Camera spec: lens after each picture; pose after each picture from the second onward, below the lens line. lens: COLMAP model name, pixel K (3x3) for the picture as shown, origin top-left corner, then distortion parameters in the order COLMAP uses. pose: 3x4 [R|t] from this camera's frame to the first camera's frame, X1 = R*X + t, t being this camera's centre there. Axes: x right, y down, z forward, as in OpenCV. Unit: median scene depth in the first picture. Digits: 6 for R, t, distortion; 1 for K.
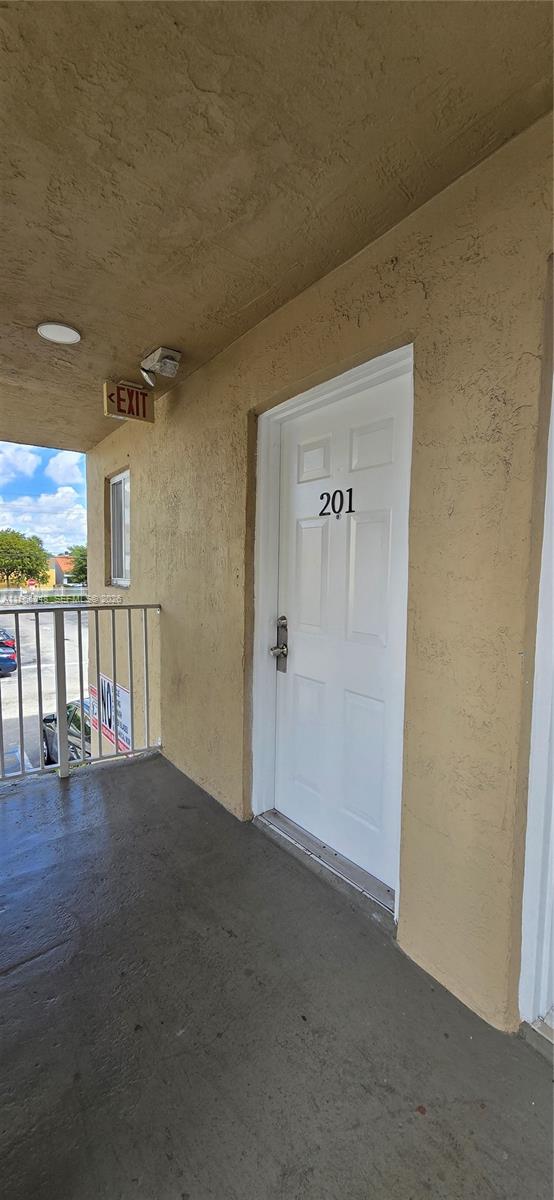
lens RADIAL K [[491.7, 0, 277.0], [0, 491.7, 600.0], [0, 0, 1]] dist [-0.002550, -0.000206]
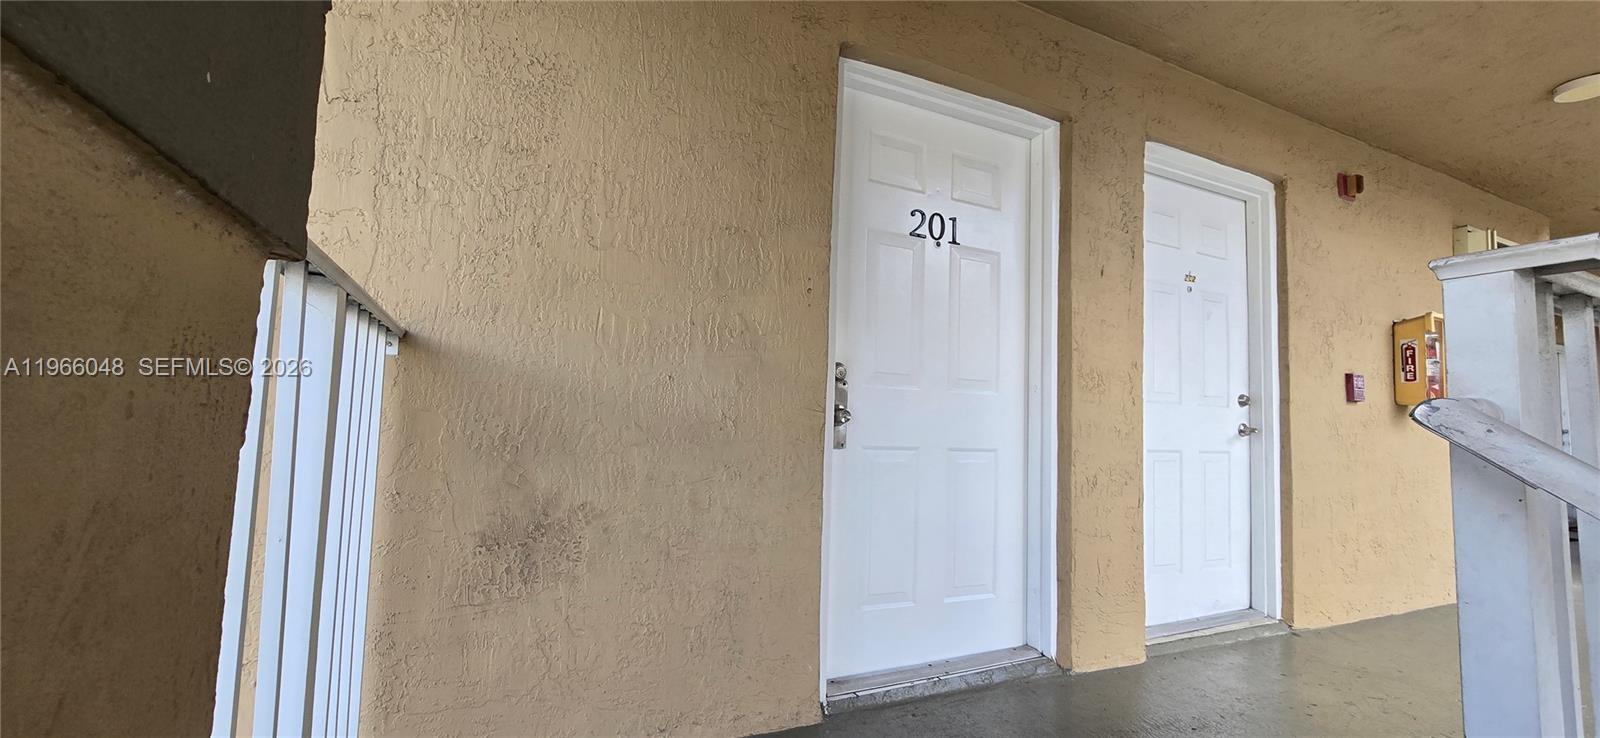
lens RADIAL K [[655.6, 0, 802.4], [0, 655.6, 376.2], [0, 0, 1]] dist [-0.002550, -0.000206]
pose [[0.164373, 0.070201, 0.983897, -0.810207], [0.032739, 0.996526, -0.076572, 0.109096], [-0.985855, 0.044798, 0.161503, 0.850856]]
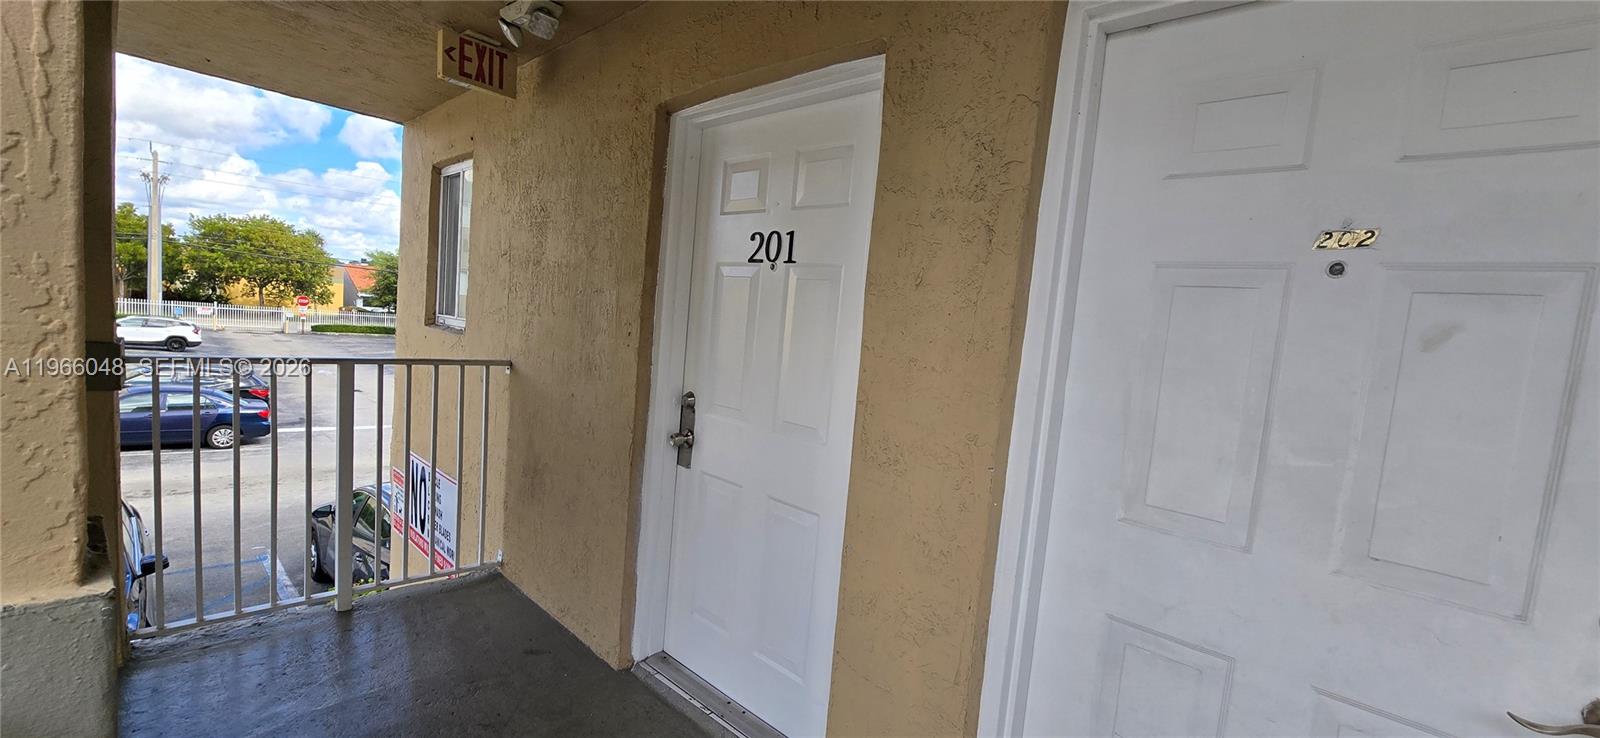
lens RADIAL K [[650.1, 0, 816.8], [0, 650.1, 368.9], [0, 0, 1]] dist [-0.001093, 0.000212]
pose [[0.976603, 0.056005, 0.207632, -0.006301], [-0.060780, 0.998012, 0.016683, -0.027706], [-0.206285, -0.028912, 0.978065, 0.010671]]
